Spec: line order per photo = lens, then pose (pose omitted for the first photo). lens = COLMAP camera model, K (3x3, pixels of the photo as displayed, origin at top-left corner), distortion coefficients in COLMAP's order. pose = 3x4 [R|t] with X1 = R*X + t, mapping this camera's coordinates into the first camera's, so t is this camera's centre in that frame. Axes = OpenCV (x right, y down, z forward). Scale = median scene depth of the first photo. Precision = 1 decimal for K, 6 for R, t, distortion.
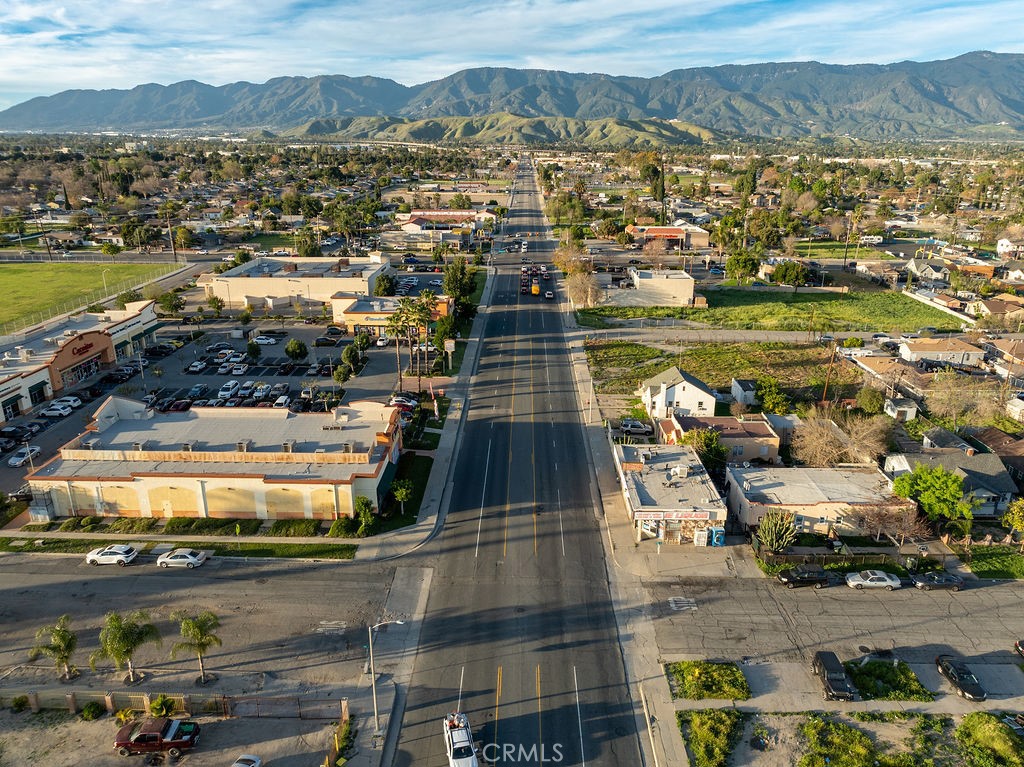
lens RADIAL K [[718.3, 0, 515.2], [0, 718.3, 379.9], [0, 0, 1]] dist [-0.032553, 0.021314]
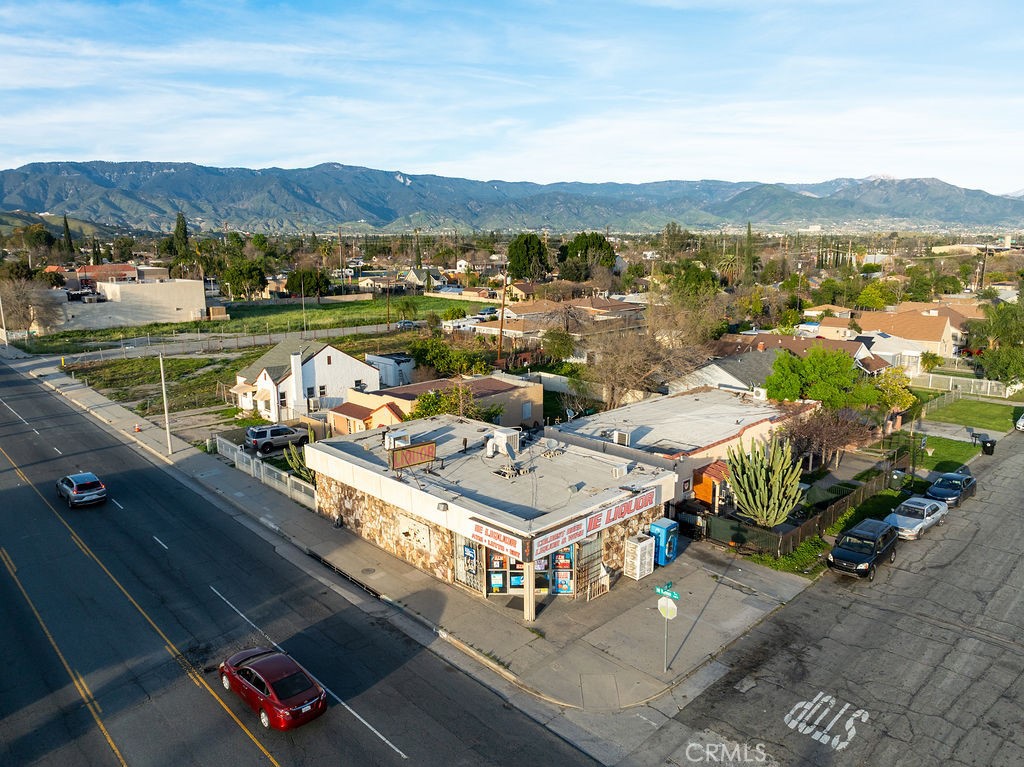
lens RADIAL K [[718.3, 0, 515.2], [0, 718.3, 379.9], [0, 0, 1]] dist [-0.032553, 0.021314]
pose [[0.709549, -0.142567, 0.690083, -0.051748], [0.229822, 0.972590, -0.035374, 0.082190], [-0.666125, 0.183696, 0.722865, 0.511584]]
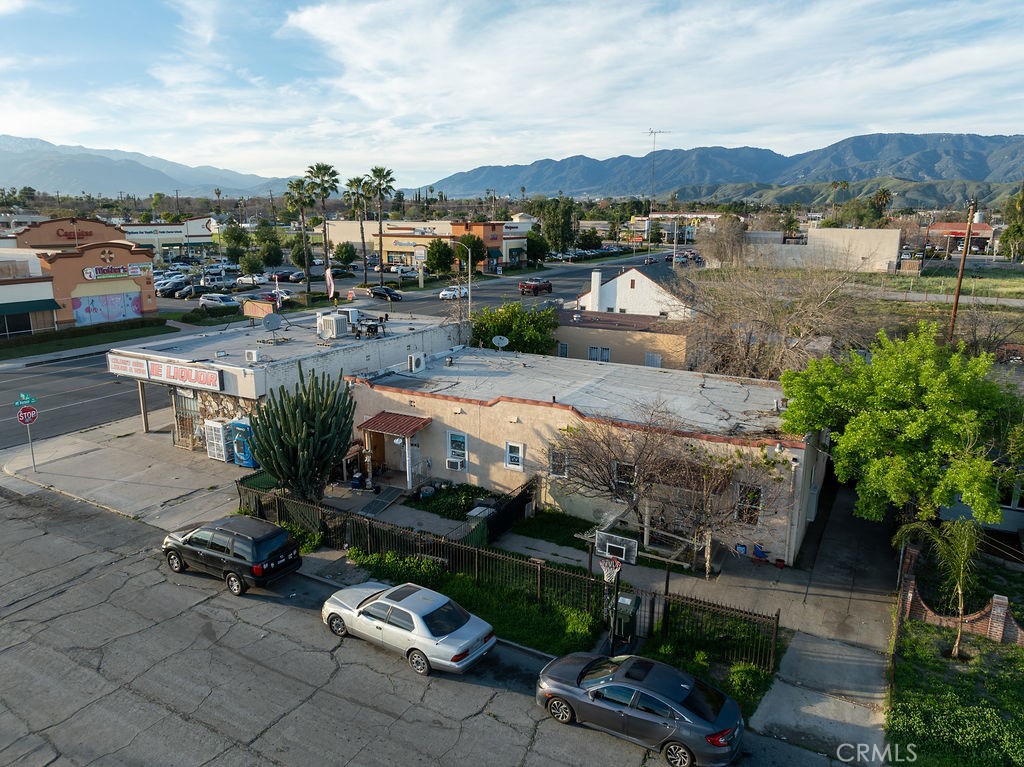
lens RADIAL K [[718.3, 0, 515.2], [0, 718.3, 379.9], [0, 0, 1]] dist [-0.032553, 0.021314]
pose [[0.881792, 0.107779, -0.459158, 0.422821], [-0.149408, 0.987234, -0.055196, 0.129265], [0.447347, 0.117273, 0.886638, 0.501592]]
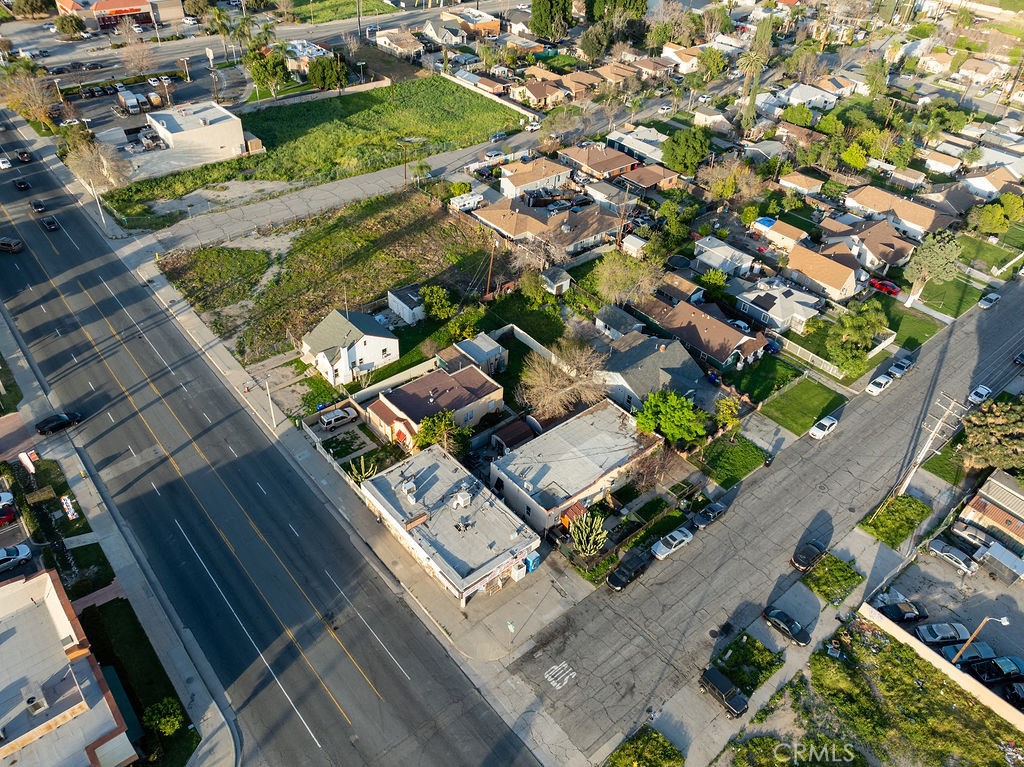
lens RADIAL K [[749.8, 0, 512.0], [0, 749.8, 383.5], [0, 0, 1]] dist [-0.024228, 0.004326]
pose [[0.752157, -0.386580, 0.533681, -0.121621], [0.165103, 0.894574, 0.415306, -0.285844], [-0.637966, -0.224263, 0.736685, 0.244458]]
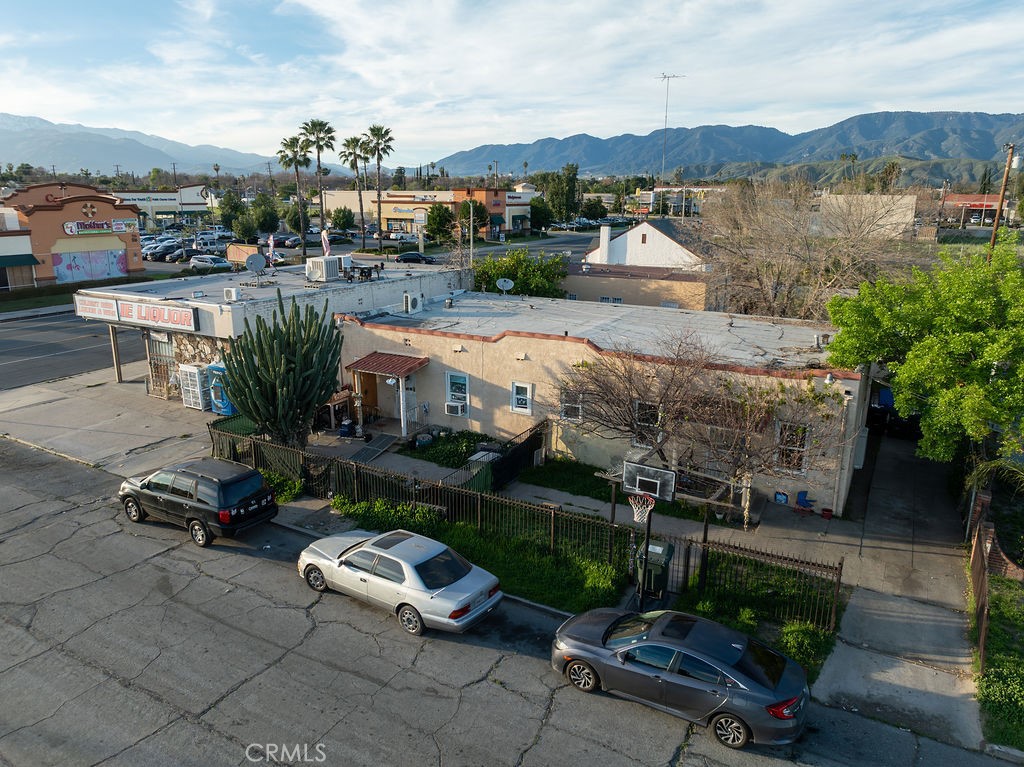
lens RADIAL K [[718.3, 0, 515.2], [0, 718.3, 379.9], [0, 0, 1]] dist [-0.032553, 0.021314]
pose [[0.880302, 0.120723, -0.458796, 0.410161], [-0.150290, 0.988236, -0.028329, 0.142773], [0.449978, 0.093890, 0.888090, 0.527444]]
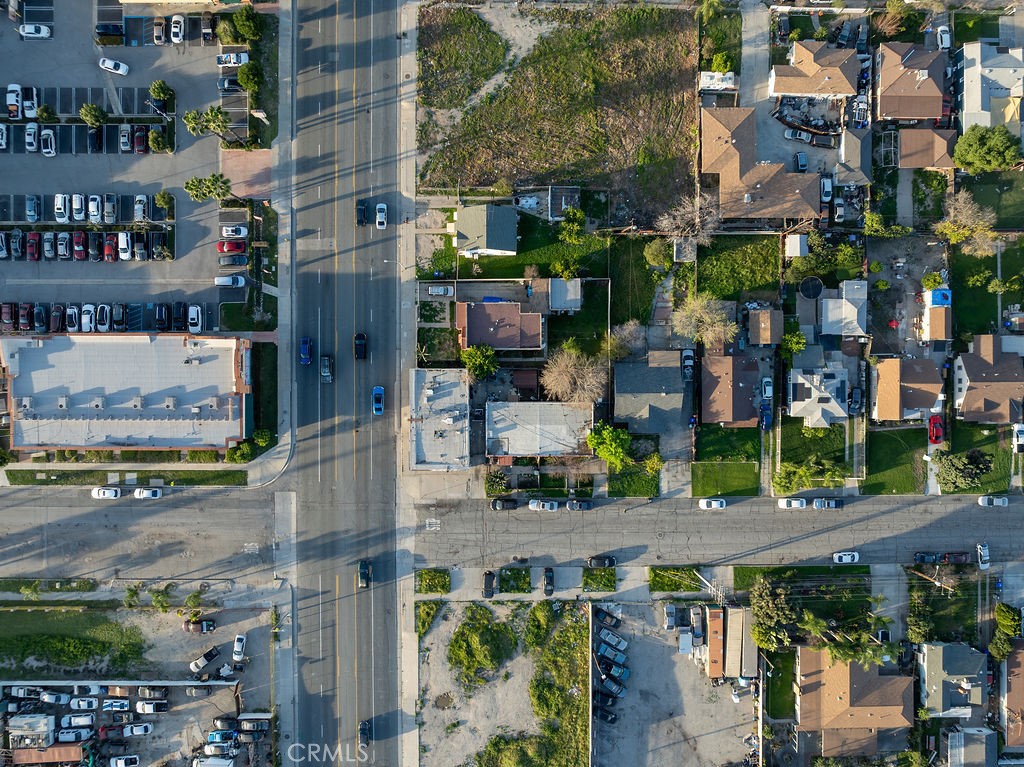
lens RADIAL K [[718.3, 0, 515.2], [0, 718.3, 379.9], [0, 0, 1]] dist [-0.032553, 0.021314]
pose [[0.999889, -0.012982, 0.007322, 0.273615], [-0.002947, 0.309347, 0.950945, -0.987494], [-0.014610, -0.950861, 0.309274, 0.482092]]
